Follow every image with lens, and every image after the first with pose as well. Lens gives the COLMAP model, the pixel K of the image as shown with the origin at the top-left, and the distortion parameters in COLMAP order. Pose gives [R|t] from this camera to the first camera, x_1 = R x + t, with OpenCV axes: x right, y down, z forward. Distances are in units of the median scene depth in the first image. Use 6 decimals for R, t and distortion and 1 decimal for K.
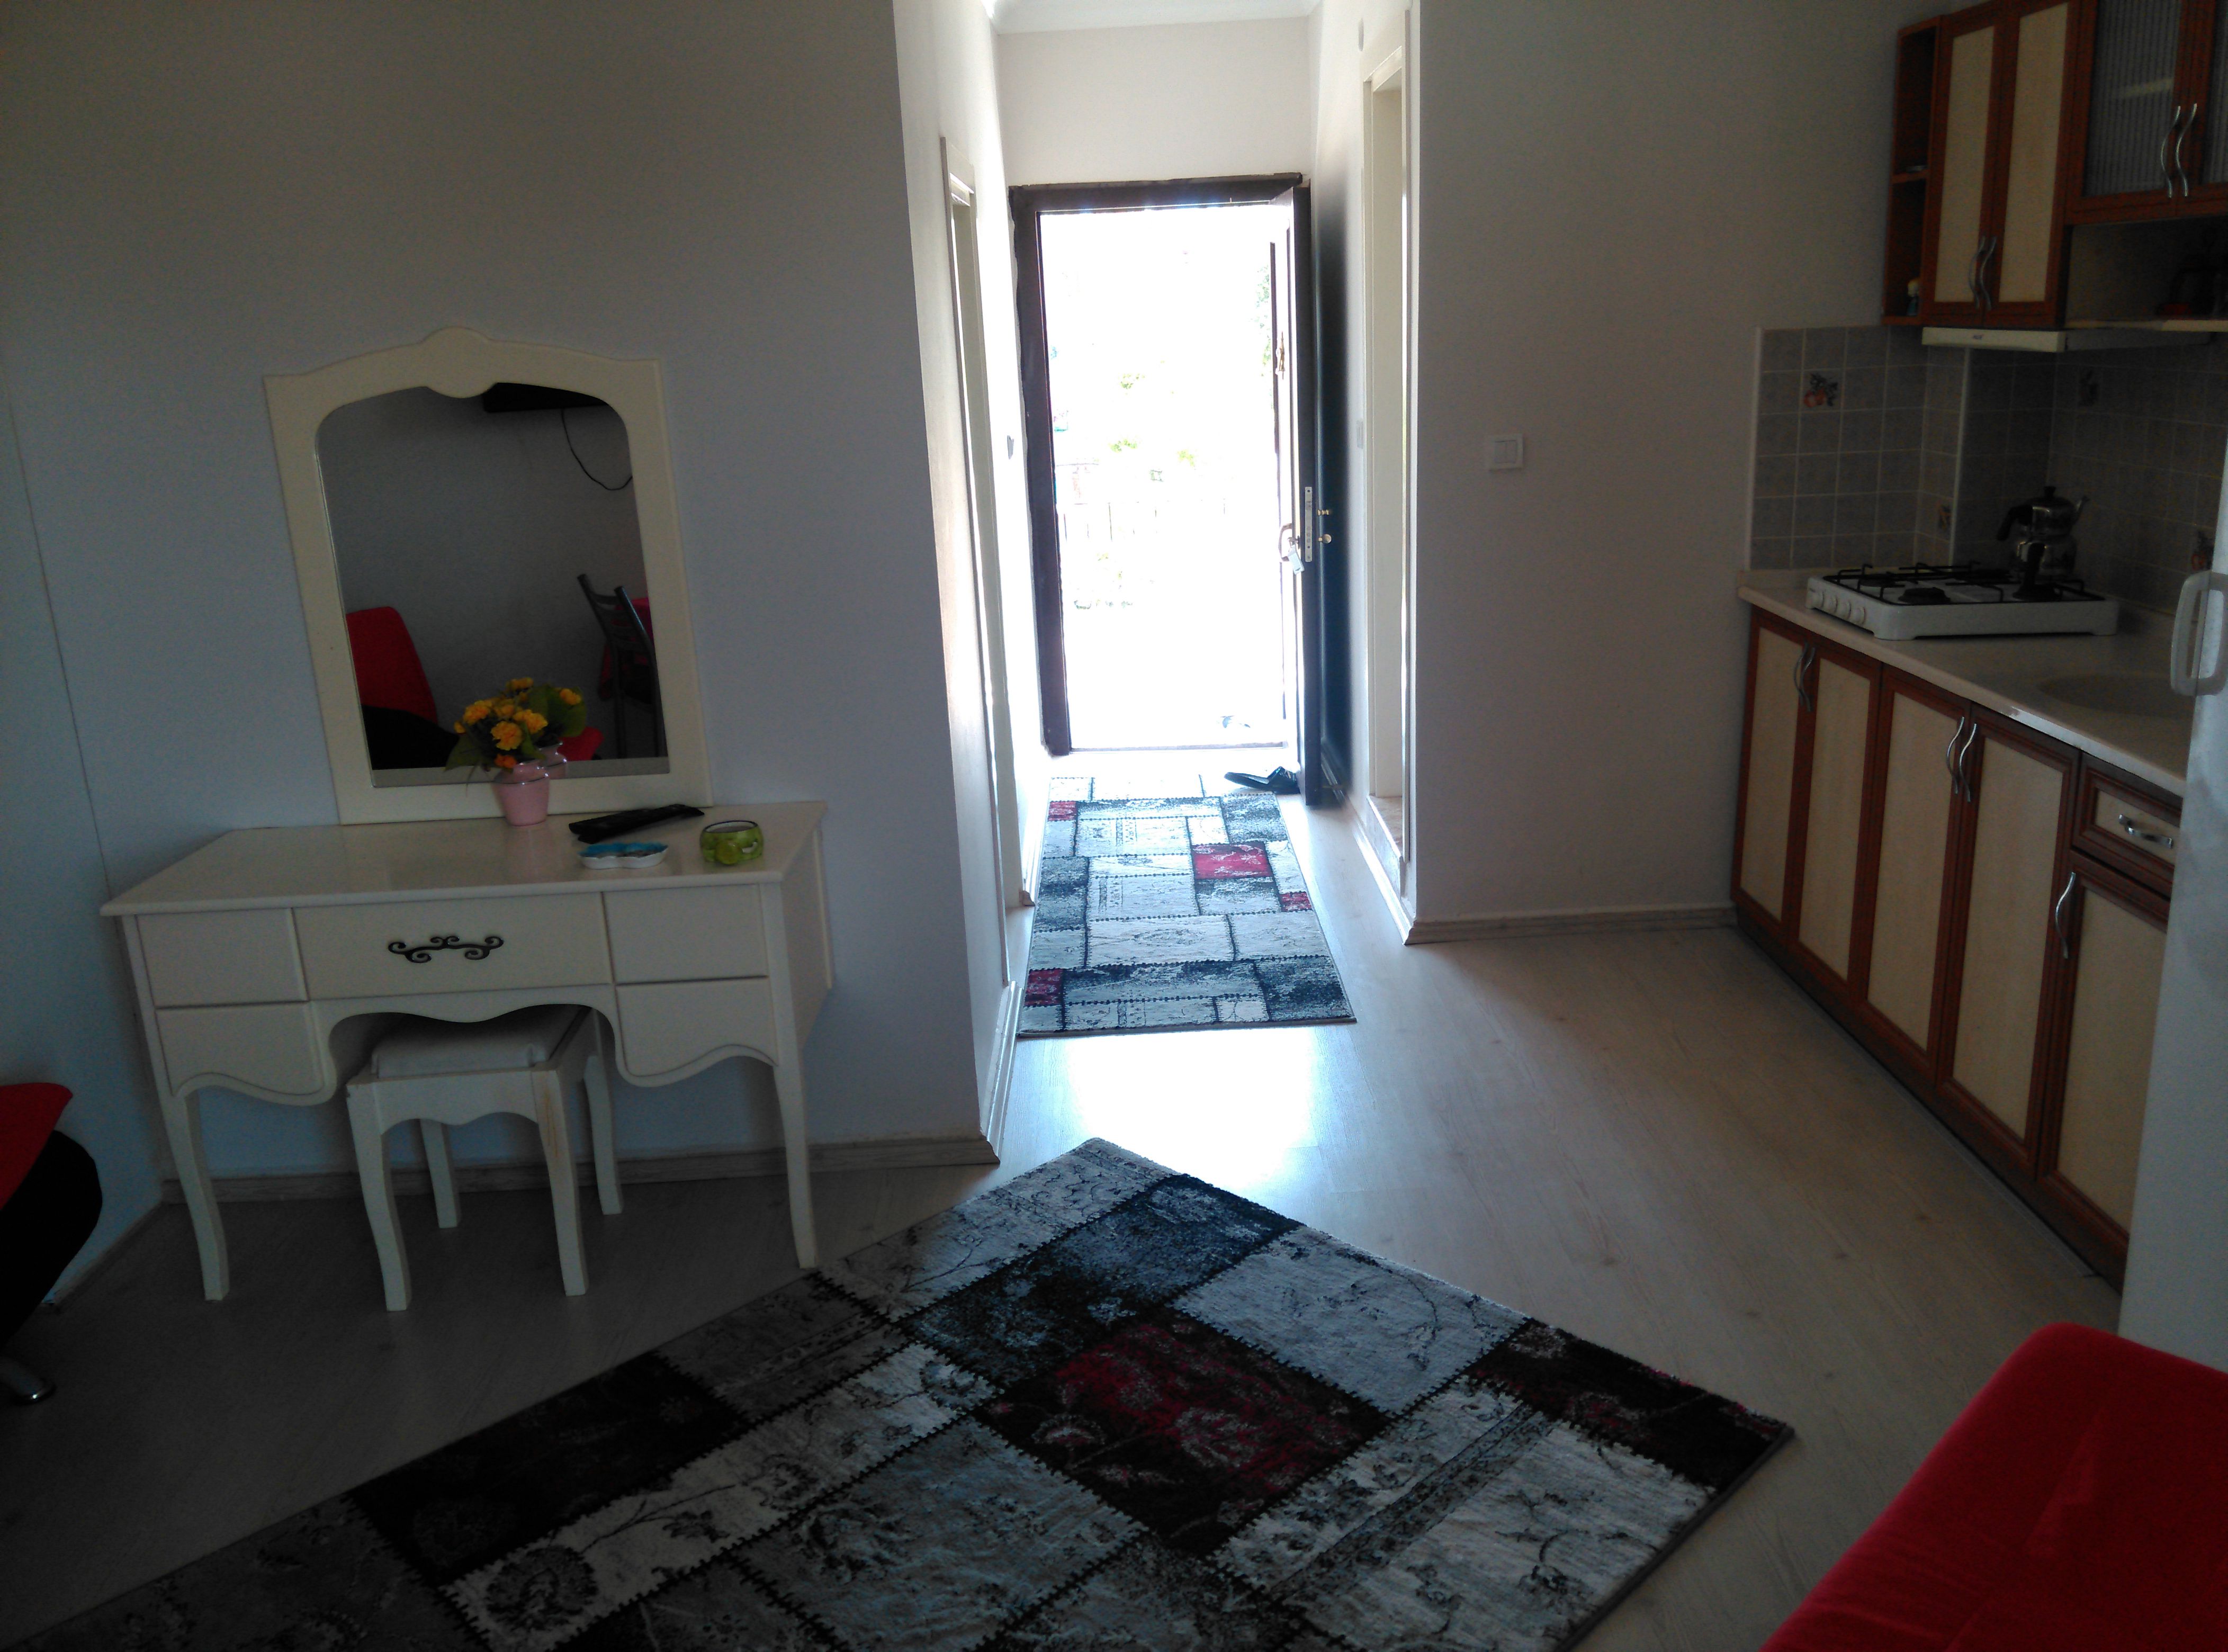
lens RADIAL K [[1825.3, 0, 1166.3], [0, 1825.3, 829.4], [0, 0, 1]] dist [0.116467, -0.195644]
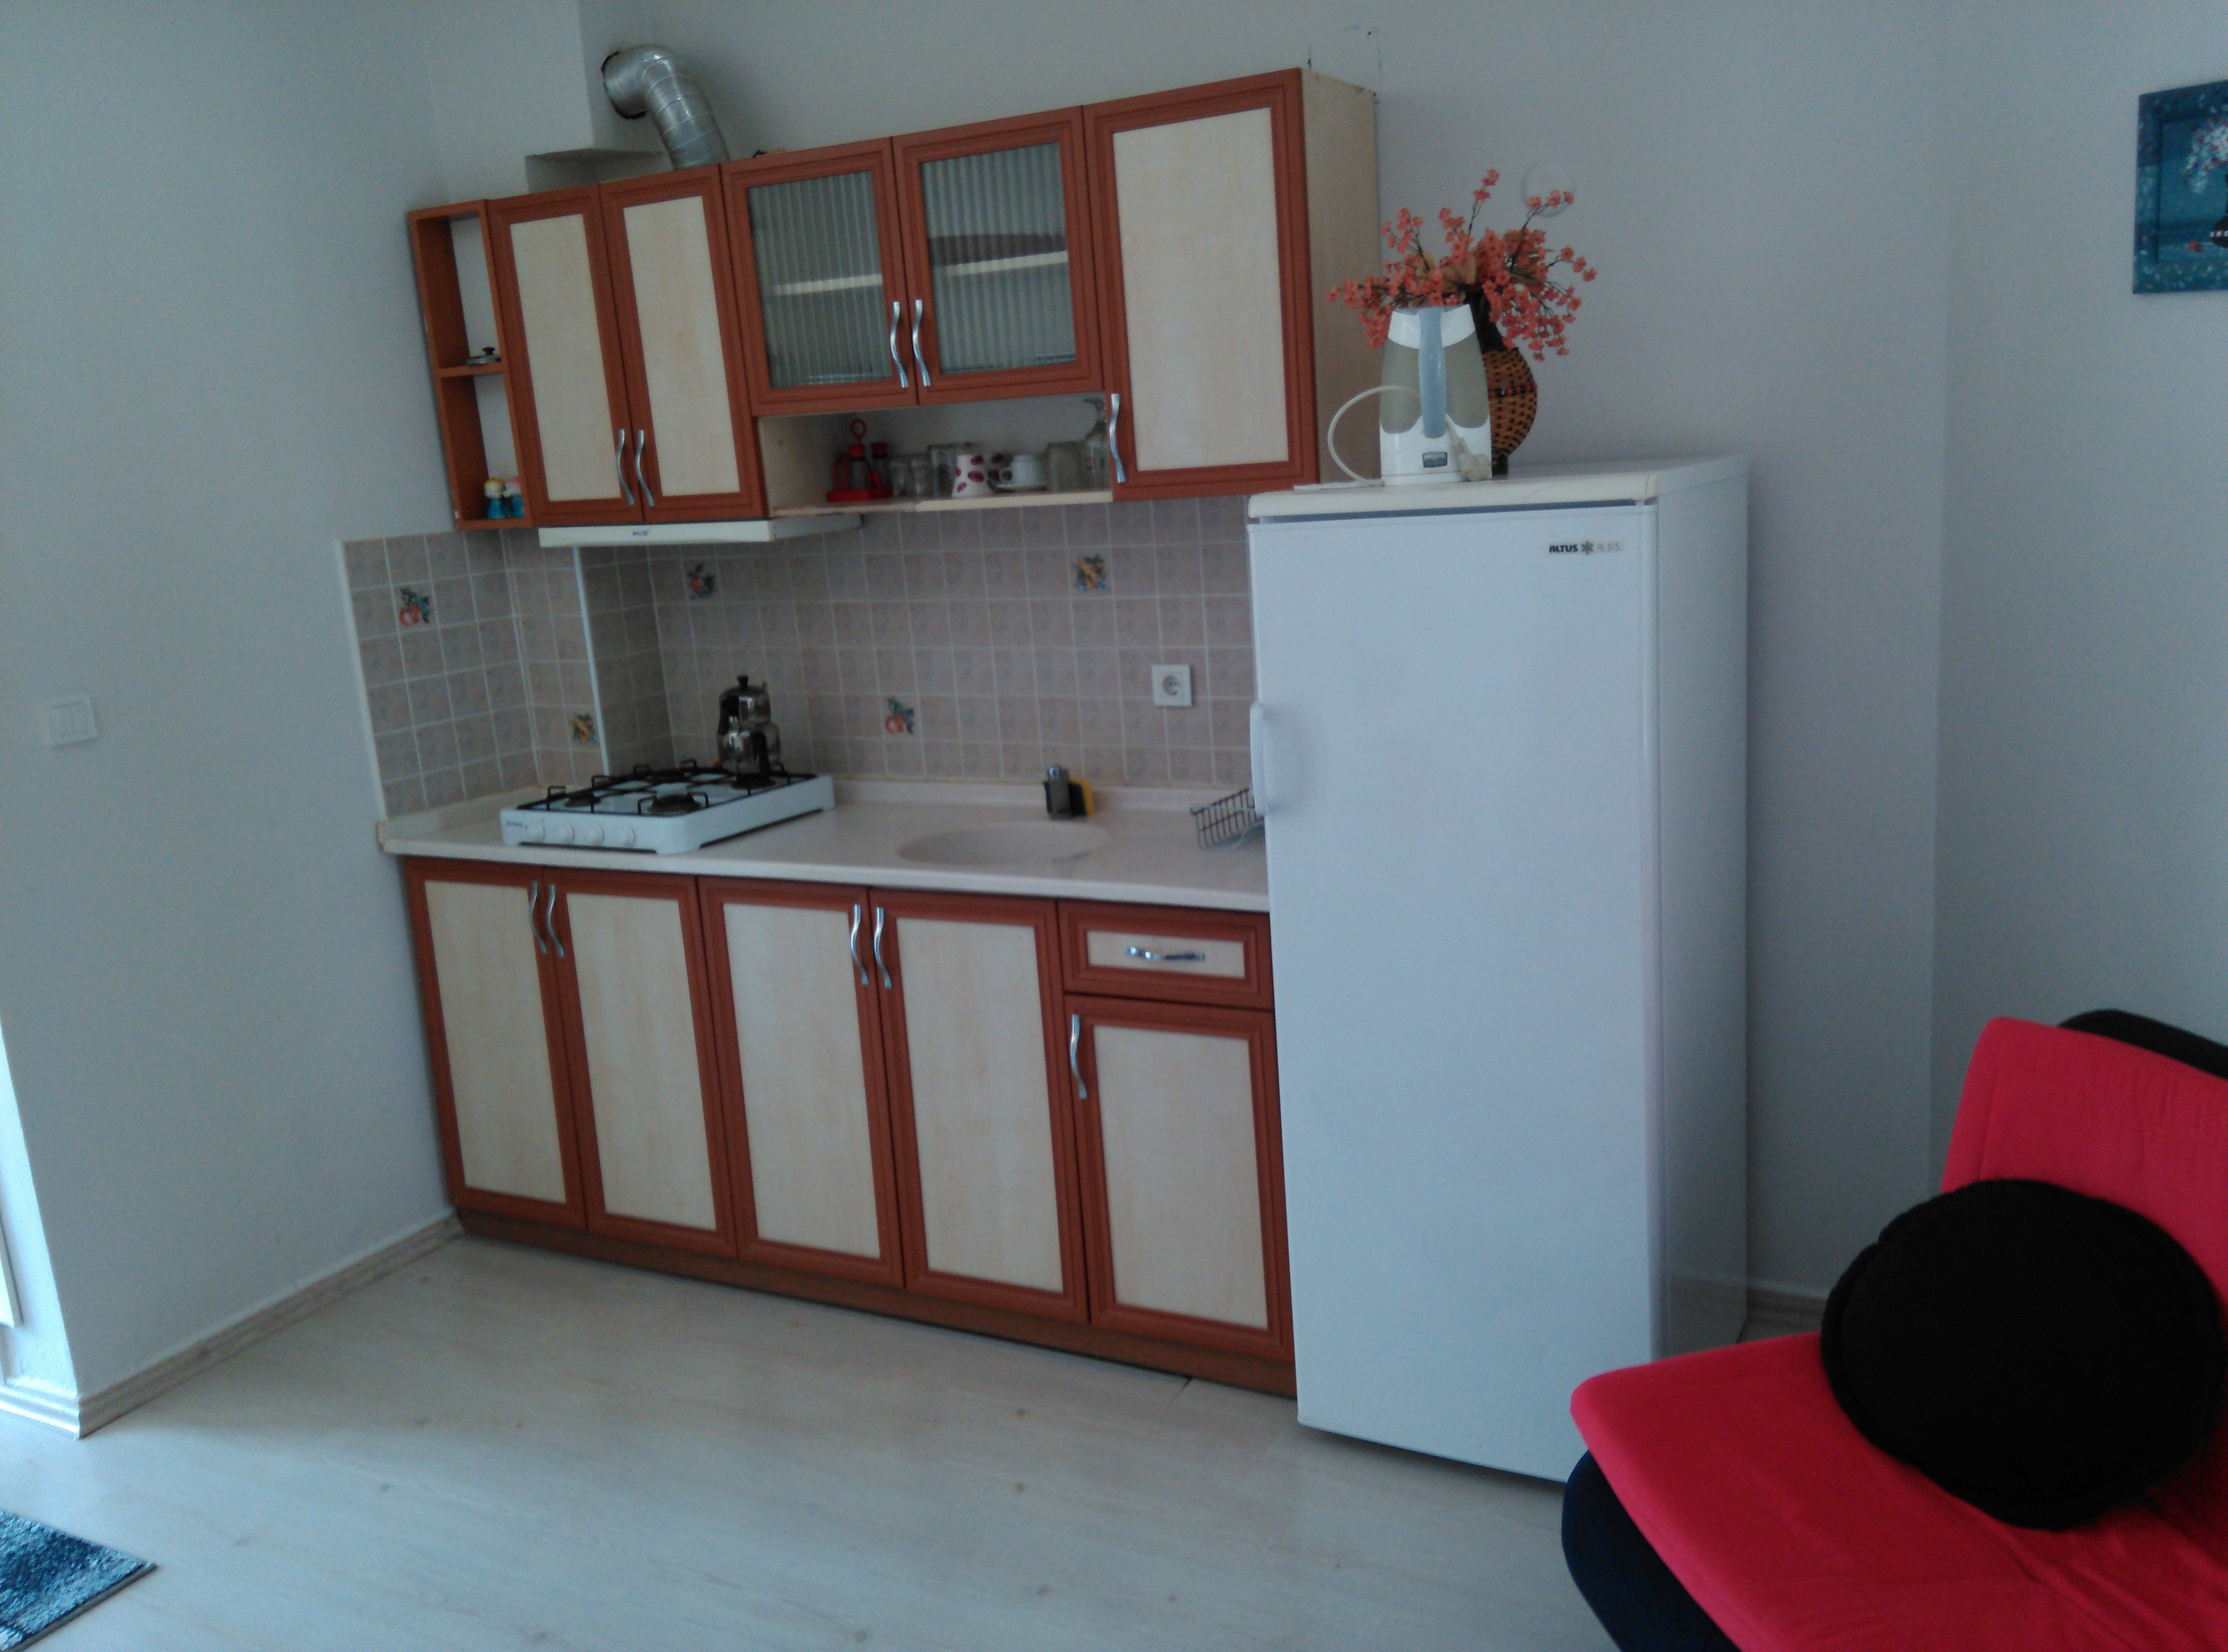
lens RADIAL K [[1825.3, 0, 1166.3], [0, 1825.3, 829.4], [0, 0, 1]] dist [0.116467, -0.195644]
pose [[0.488010, -0.184146, 0.853192, -0.241691], [0.285165, 0.957489, 0.043548, -0.076078], [-0.824941, 0.222049, 0.519776, 0.288312]]
